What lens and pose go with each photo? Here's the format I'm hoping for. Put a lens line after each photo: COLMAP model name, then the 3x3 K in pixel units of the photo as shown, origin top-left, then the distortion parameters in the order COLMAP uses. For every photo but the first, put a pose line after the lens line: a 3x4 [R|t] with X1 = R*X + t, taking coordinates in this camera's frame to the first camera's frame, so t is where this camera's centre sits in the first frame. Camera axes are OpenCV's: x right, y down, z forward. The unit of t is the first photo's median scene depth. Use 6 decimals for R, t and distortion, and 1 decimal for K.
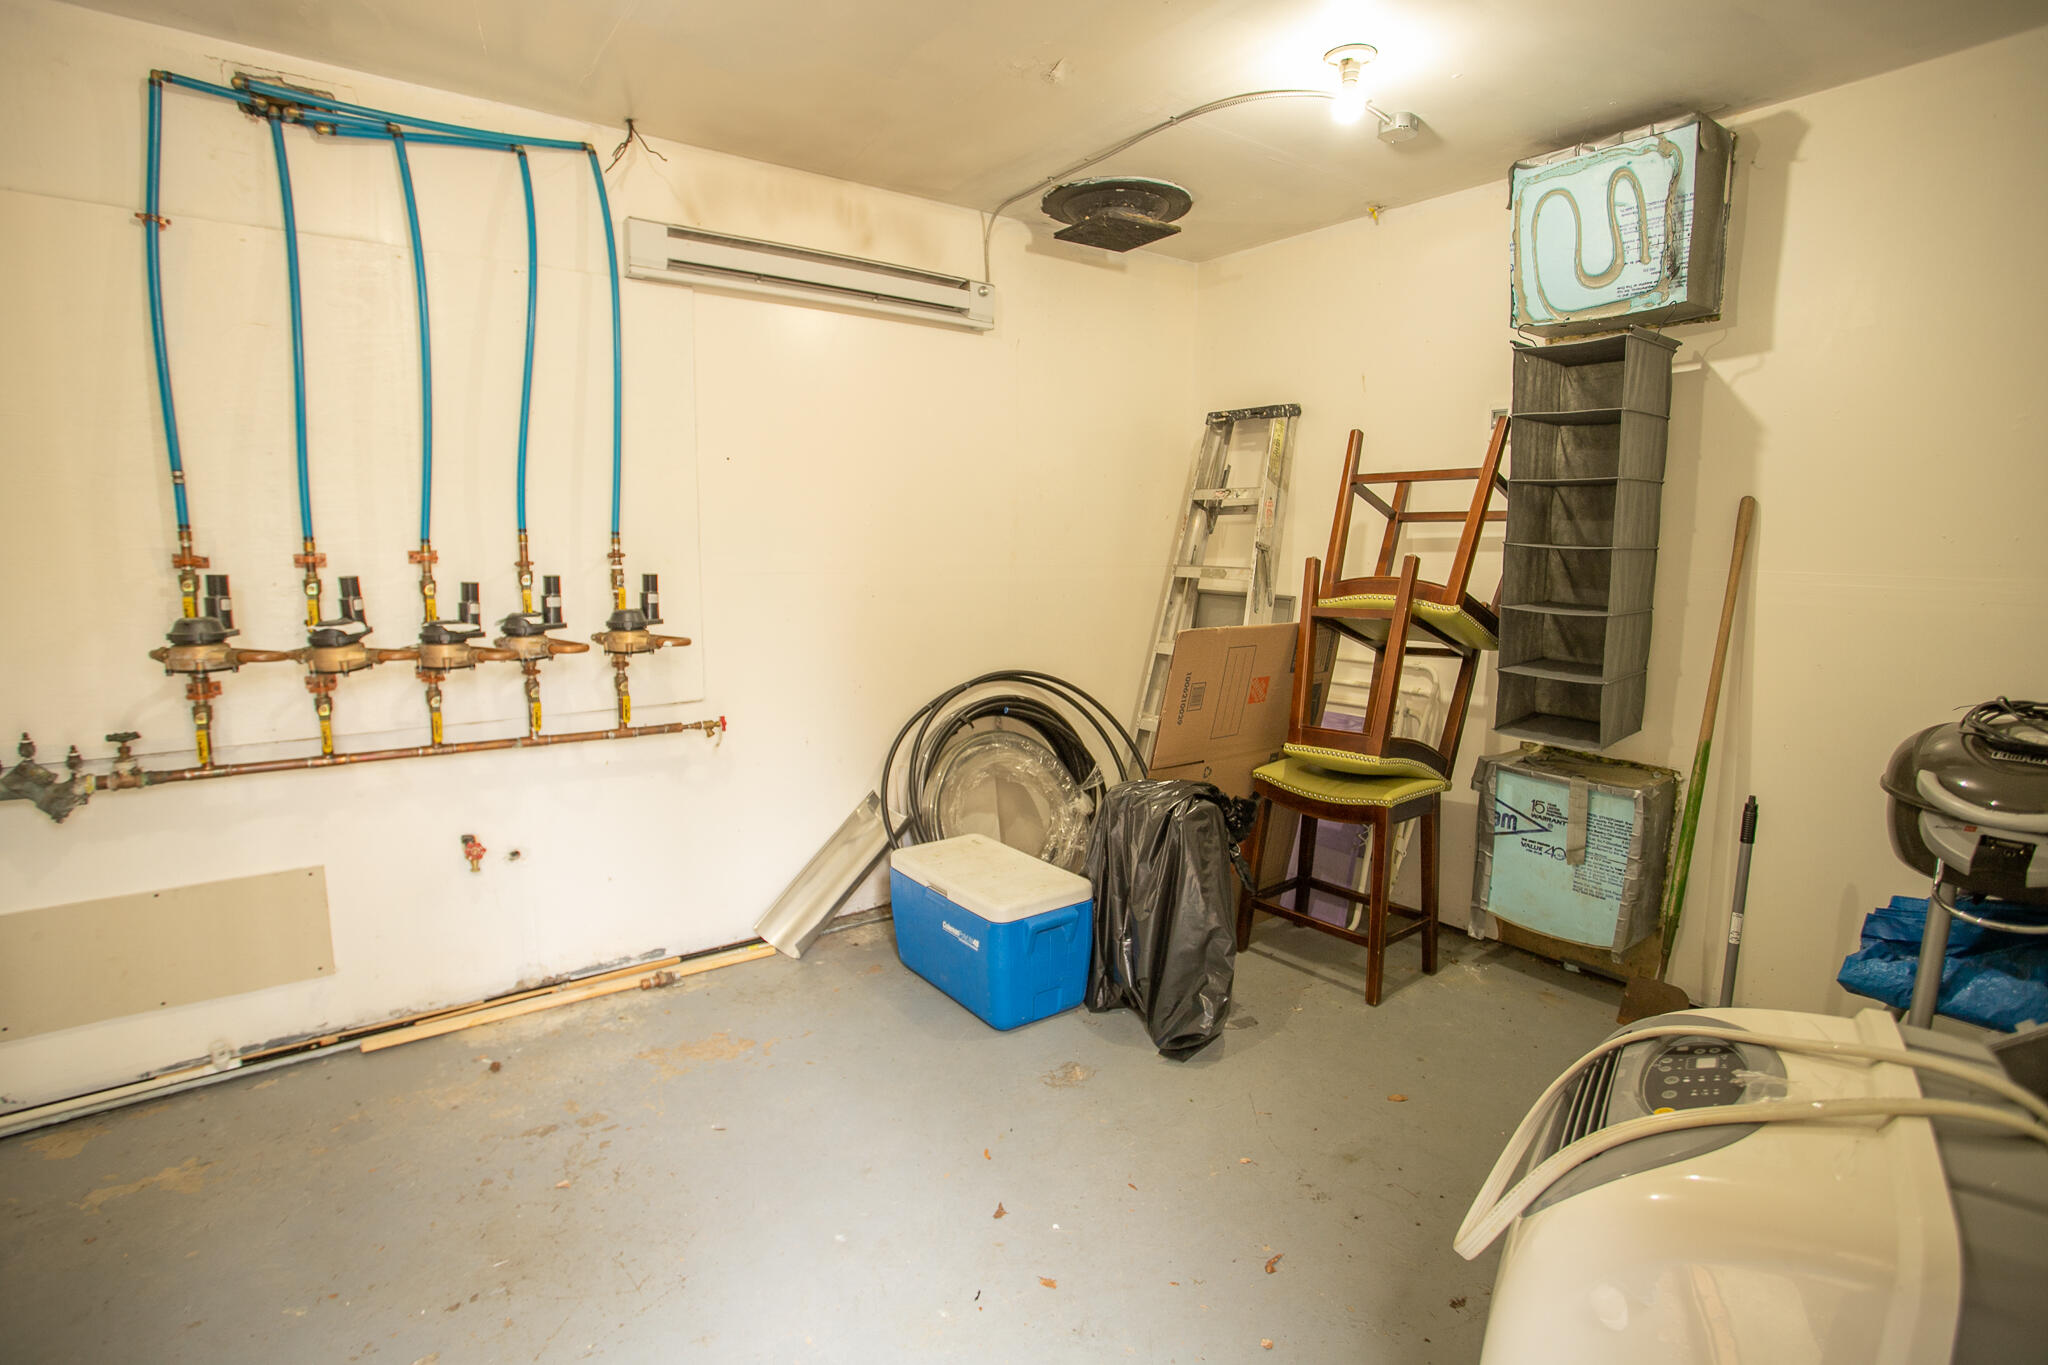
lens RADIAL K [[991.6, 0, 1022.7], [0, 991.6, 678.0], [0, 0, 1]] dist [-0.072303, 0.028802]
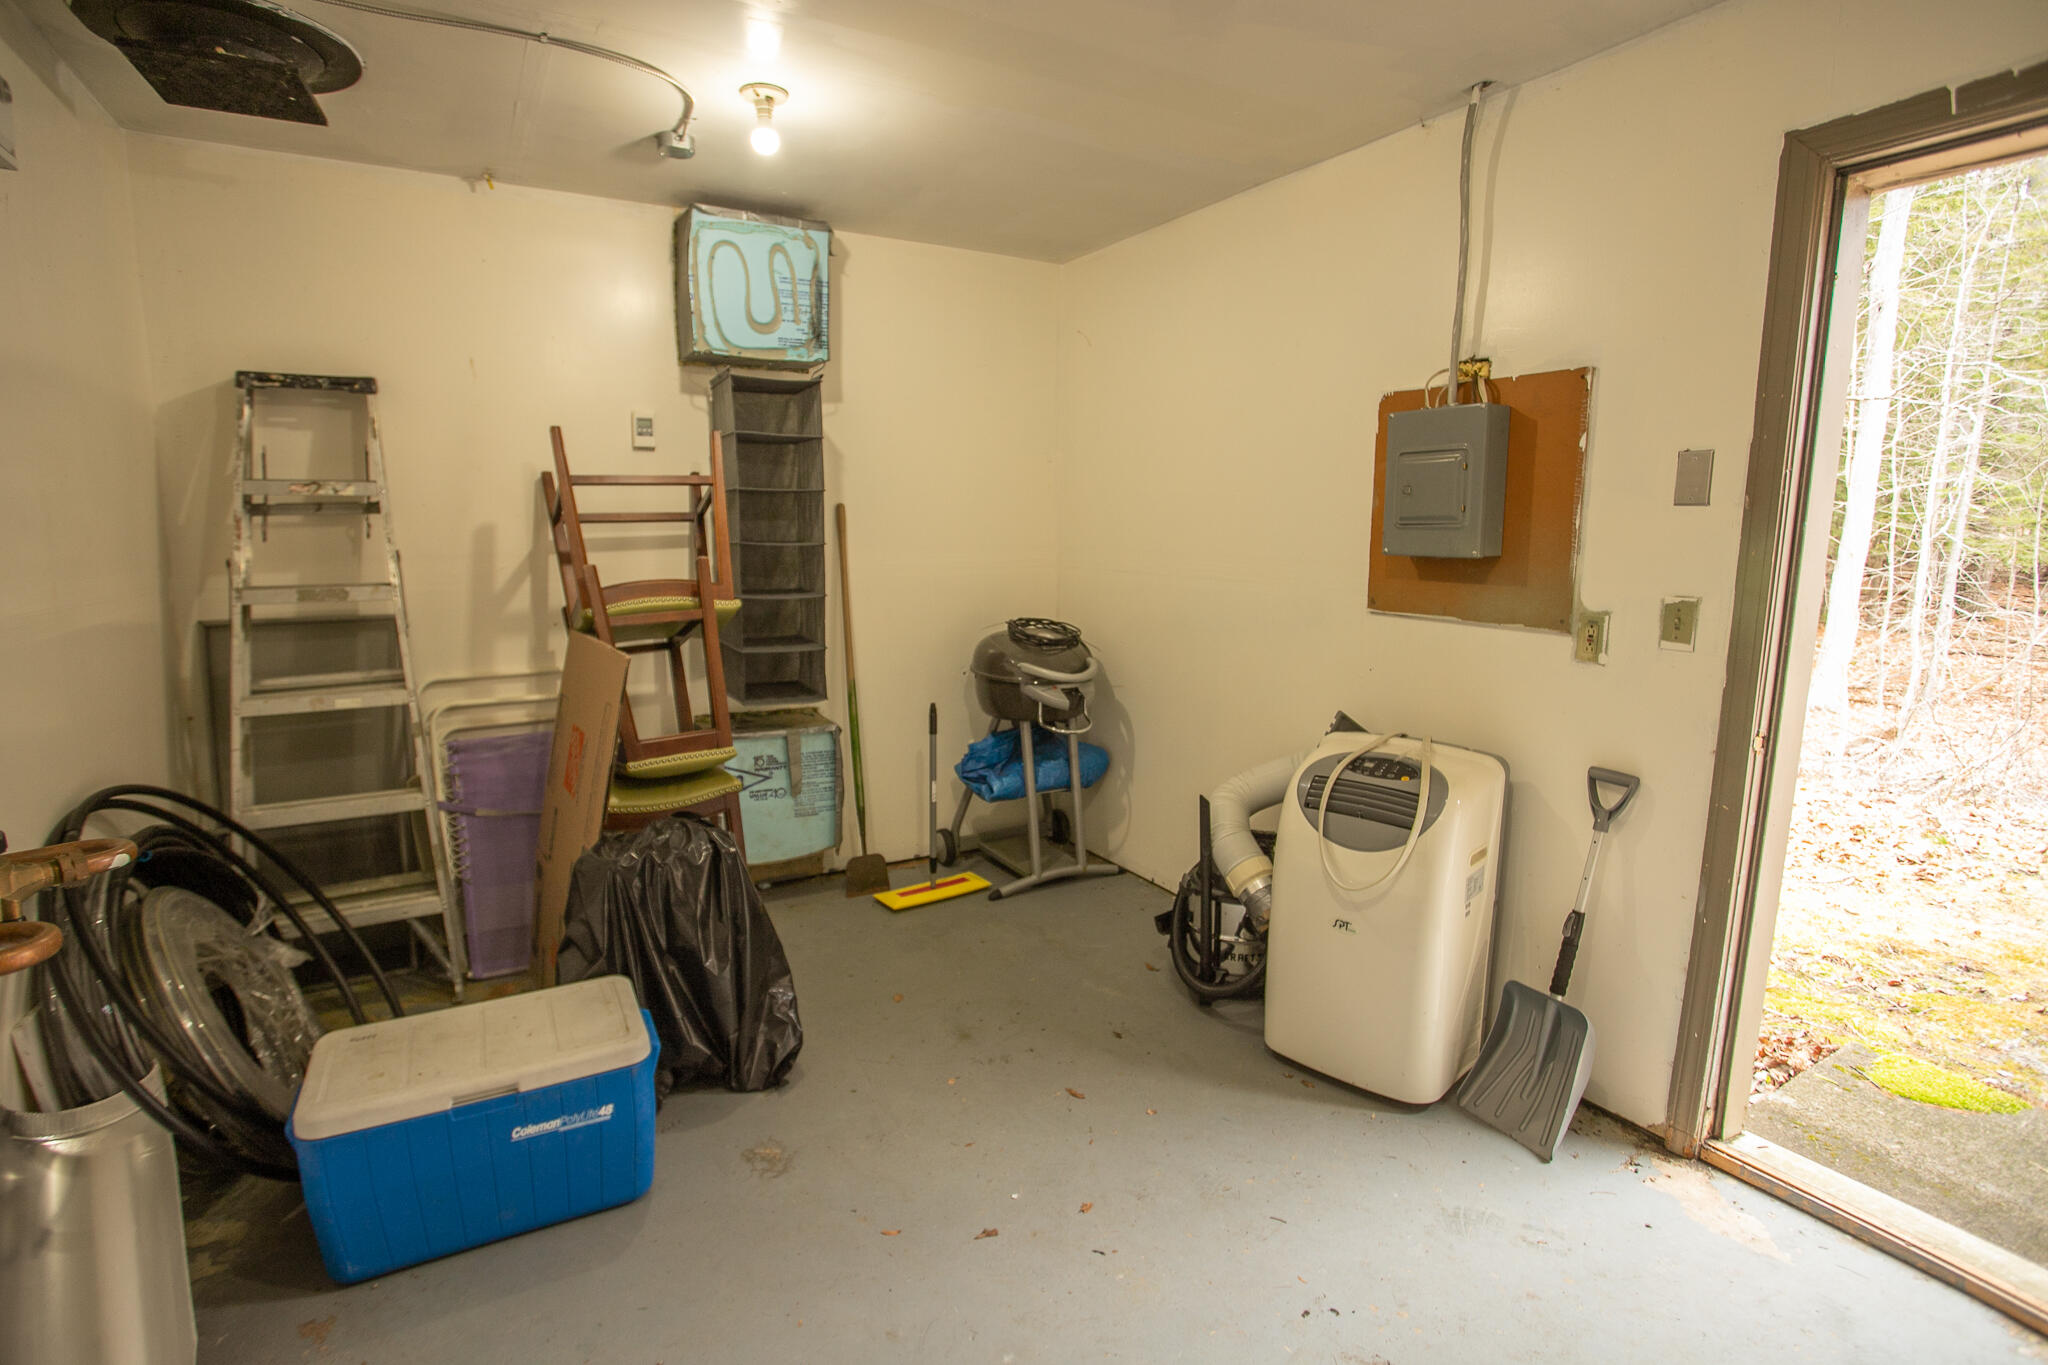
lens RADIAL K [[991.6, 0, 1022.7], [0, 991.6, 678.0], [0, 0, 1]] dist [-0.072303, 0.028802]
pose [[0.112052, -0.159958, 0.980744, -0.658950], [0.136720, 0.980054, 0.144225, -0.107147], [-0.984252, 0.117927, 0.131686, 0.551648]]
